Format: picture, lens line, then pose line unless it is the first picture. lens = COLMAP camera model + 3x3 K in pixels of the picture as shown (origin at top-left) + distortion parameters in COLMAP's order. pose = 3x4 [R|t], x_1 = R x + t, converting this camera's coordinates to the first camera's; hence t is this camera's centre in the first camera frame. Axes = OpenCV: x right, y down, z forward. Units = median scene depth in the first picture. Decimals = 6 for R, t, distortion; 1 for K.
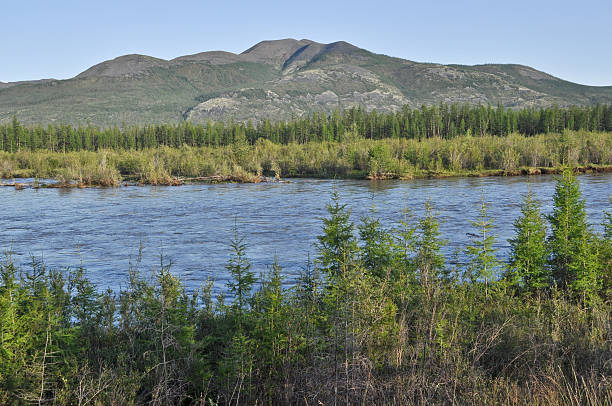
lens RADIAL K [[746.3, 0, 306.0], [0, 746.3, 203.0], [0, 0, 1]] dist [-0.049903, 0.009018]
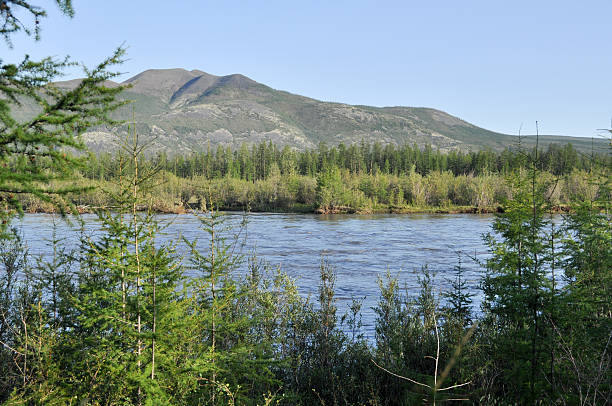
lens RADIAL K [[843.1, 0, 306.0], [0, 843.1, 203.0], [0, 0, 1]] dist [-0.028988, -0.005674]
pose [[0.990805, 0.030066, 0.131912, -0.244490], [-0.021700, 0.997688, -0.064410, 0.081151], [-0.133543, 0.060955, 0.989167, 0.353737]]
